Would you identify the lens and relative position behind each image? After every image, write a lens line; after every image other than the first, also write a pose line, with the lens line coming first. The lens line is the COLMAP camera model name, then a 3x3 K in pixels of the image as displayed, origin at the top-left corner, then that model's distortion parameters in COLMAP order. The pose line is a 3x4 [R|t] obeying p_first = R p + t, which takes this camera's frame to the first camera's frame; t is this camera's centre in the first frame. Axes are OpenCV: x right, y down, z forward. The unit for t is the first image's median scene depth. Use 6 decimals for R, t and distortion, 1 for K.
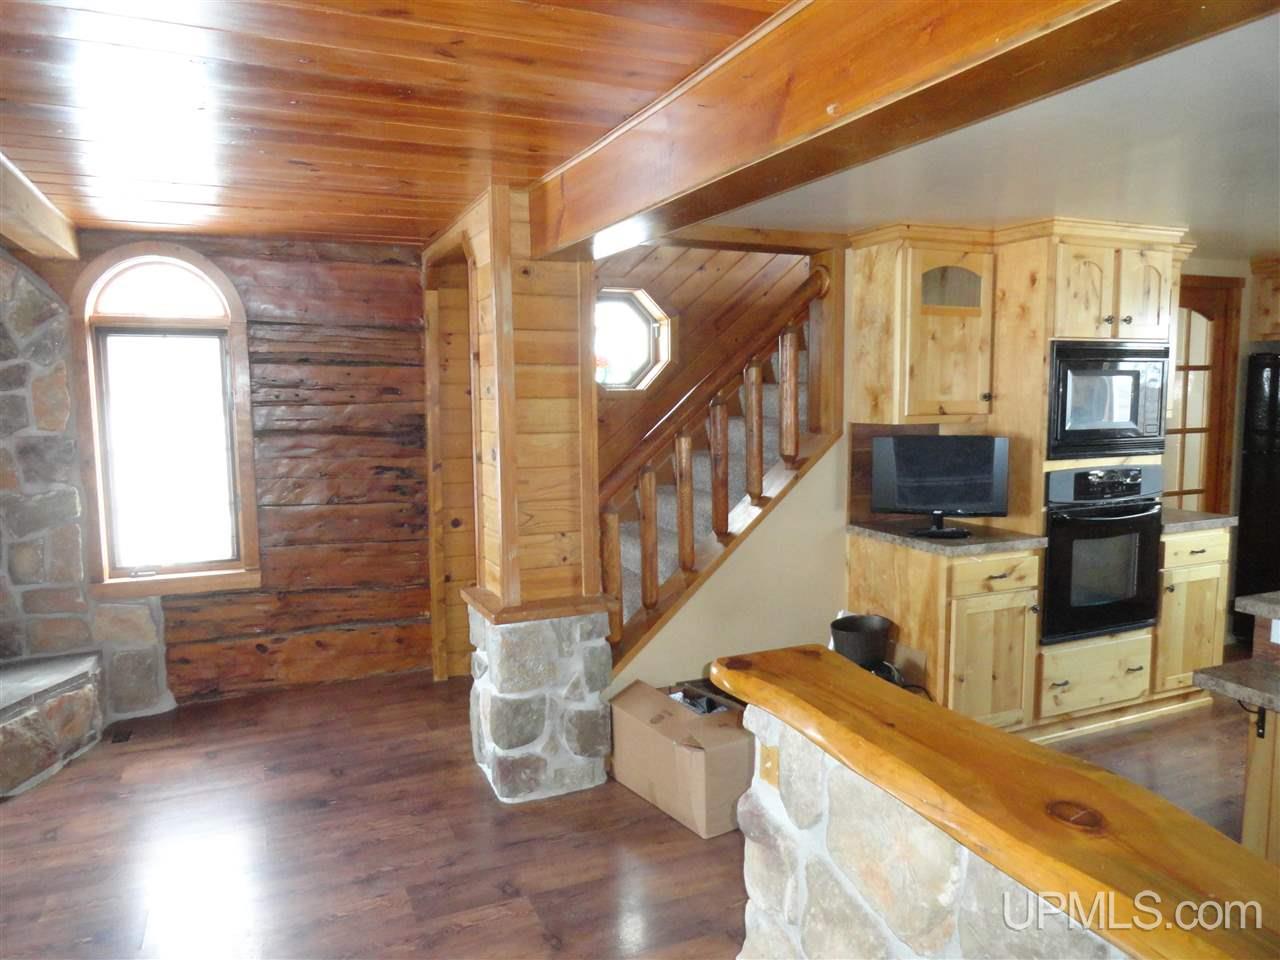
lens RADIAL K [[885.6, 0, 642.0], [0, 885.6, 481.3], [0, 0, 1]] dist [0.001501, -0.003252]
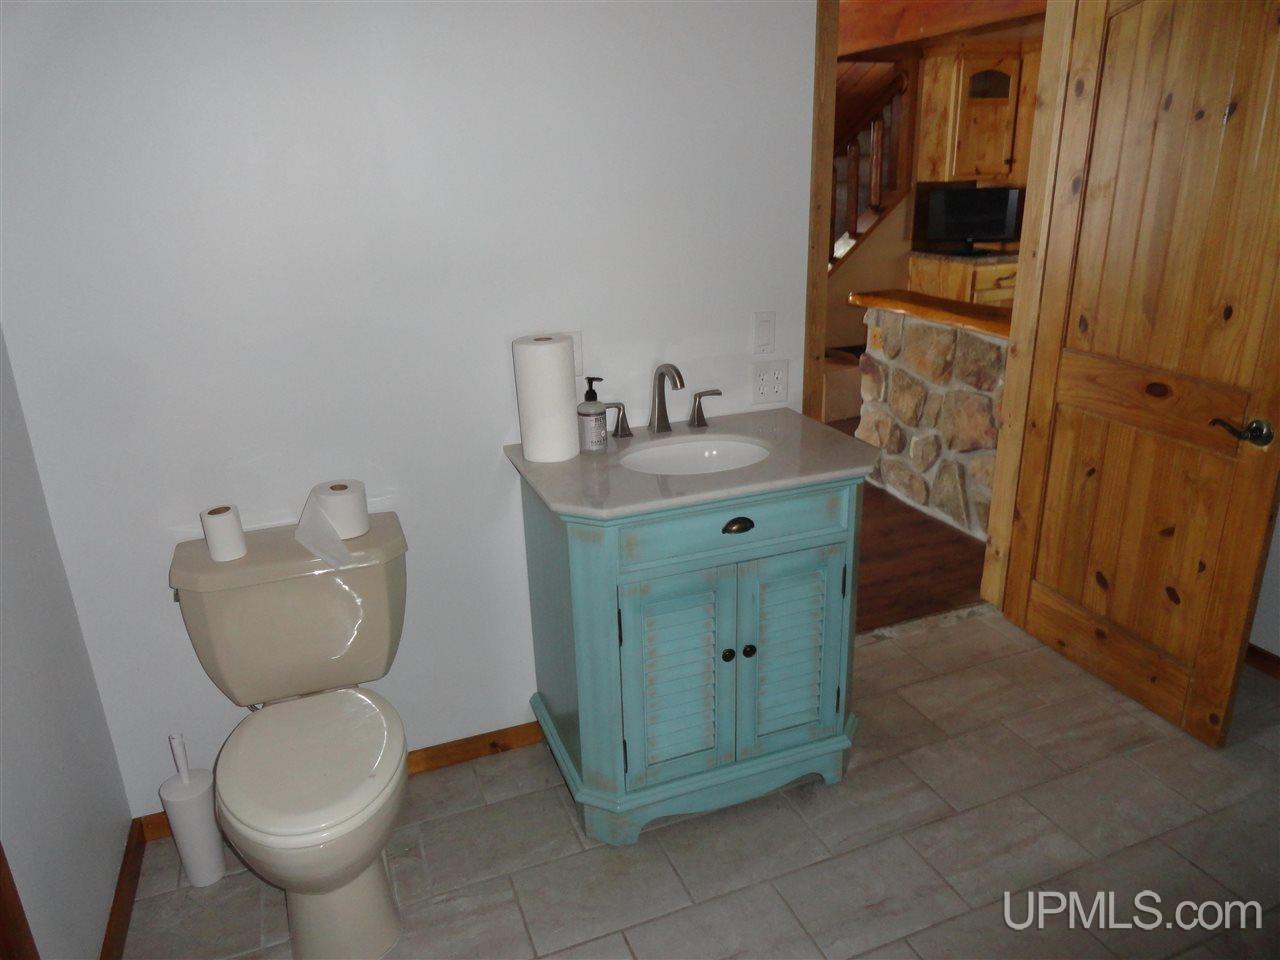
lens RADIAL K [[885.6, 0, 642.0], [0, 885.6, 481.3], [0, 0, 1]] dist [0.001501, -0.003252]
pose [[0.998715, -0.007010, -0.050195, -0.171588], [0.018672, 0.971619, 0.235812, 0.070057], [0.047117, -0.236447, 0.970501, -0.653519]]
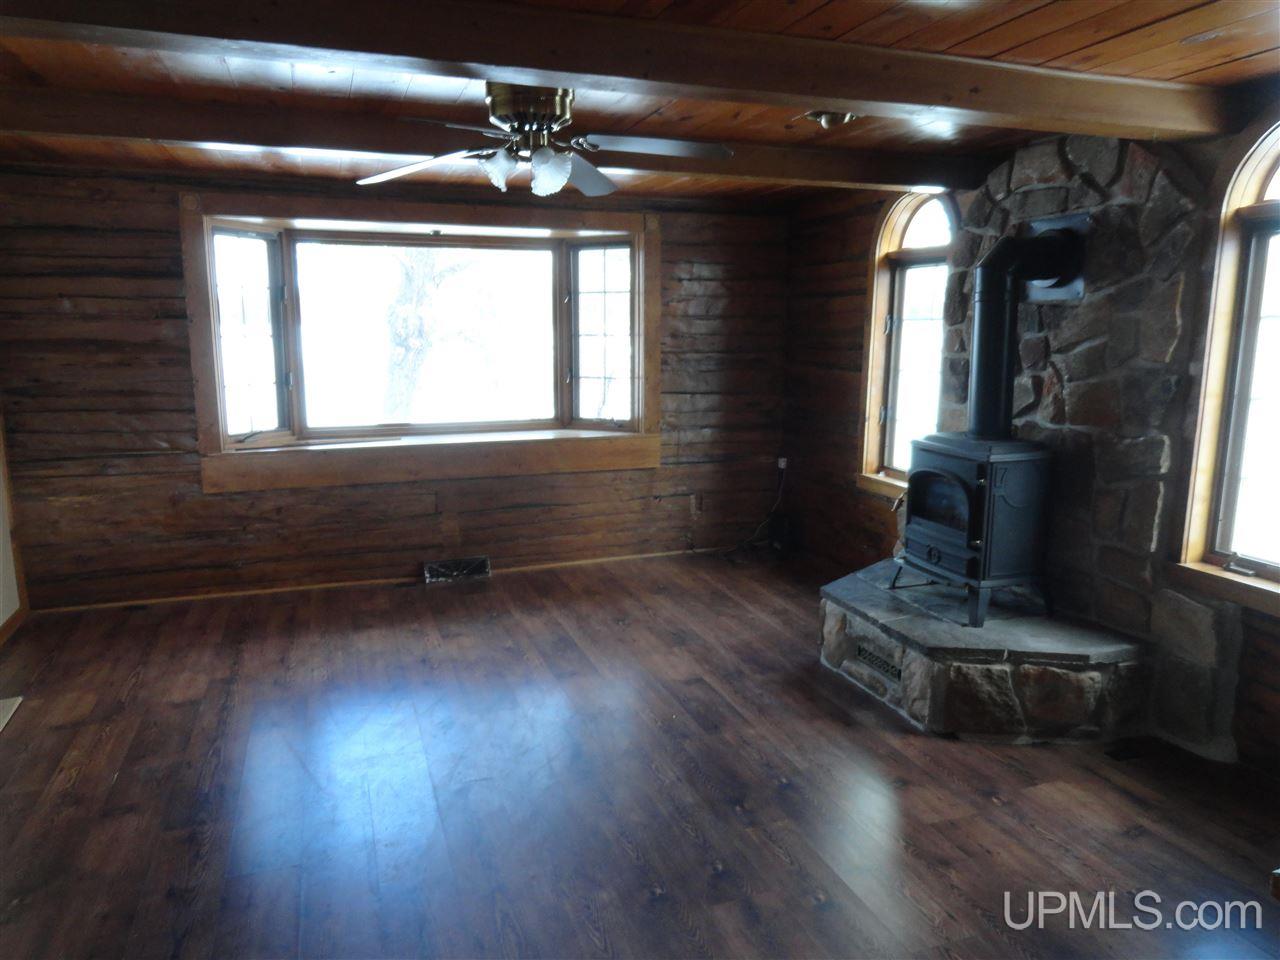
lens RADIAL K [[885.6, 0, 642.0], [0, 885.6, 481.3], [0, 0, 1]] dist [0.001501, -0.003252]
pose [[-0.073047, 0.183105, -0.980376, 0.121928], [-0.105855, 0.976026, 0.190180, -0.037858], [0.991695, 0.117670, -0.051913, 0.402640]]
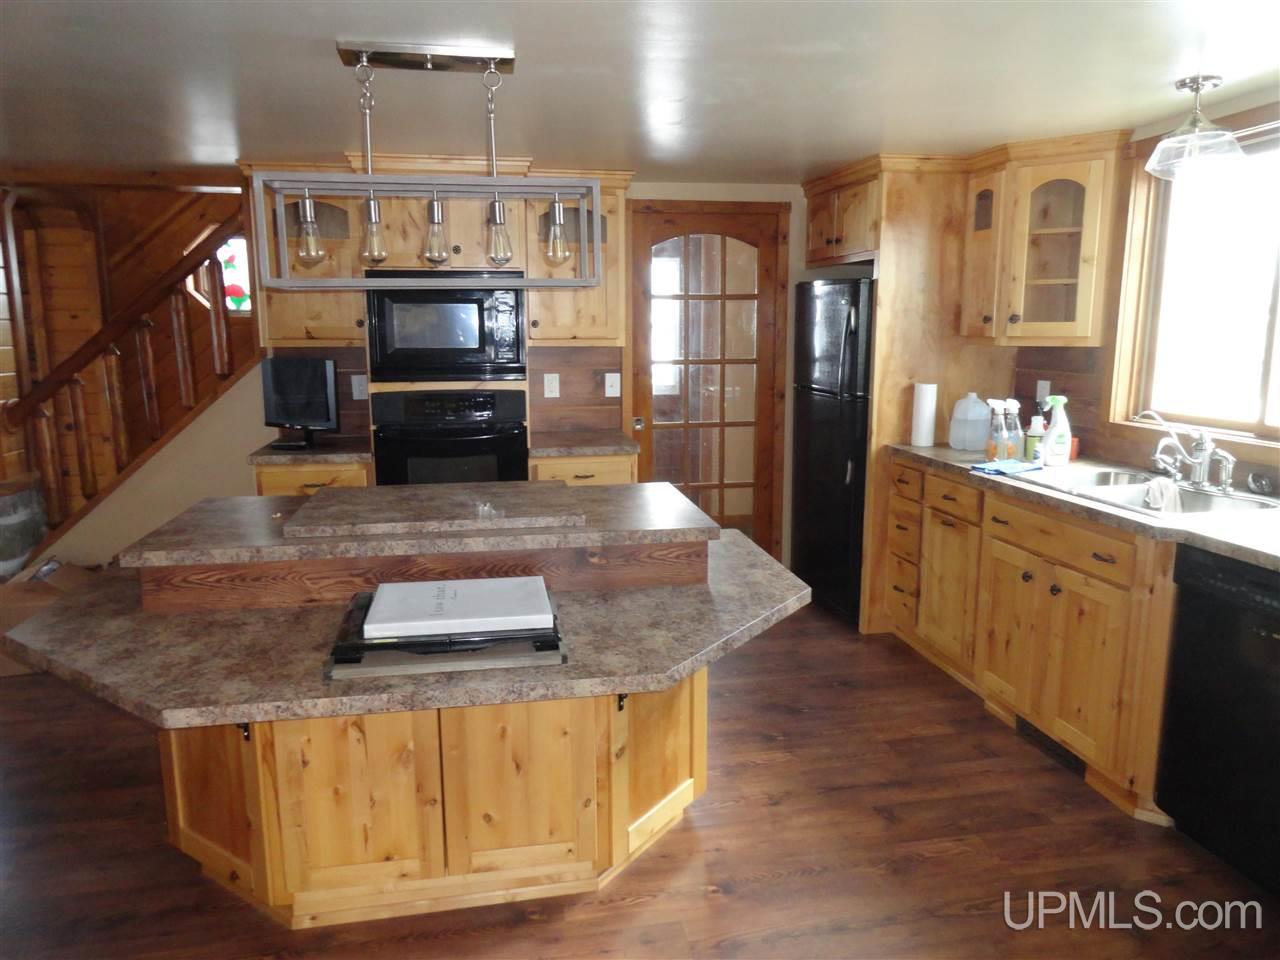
lens RADIAL K [[885.6, 0, 642.0], [0, 885.6, 481.3], [0, 0, 1]] dist [0.001501, -0.003252]
pose [[0.972774, 0.048386, -0.226650, 1.005113], [-0.031045, 0.996354, 0.079461, 0.000634], [0.229669, -0.070261, 0.970729, 0.013648]]
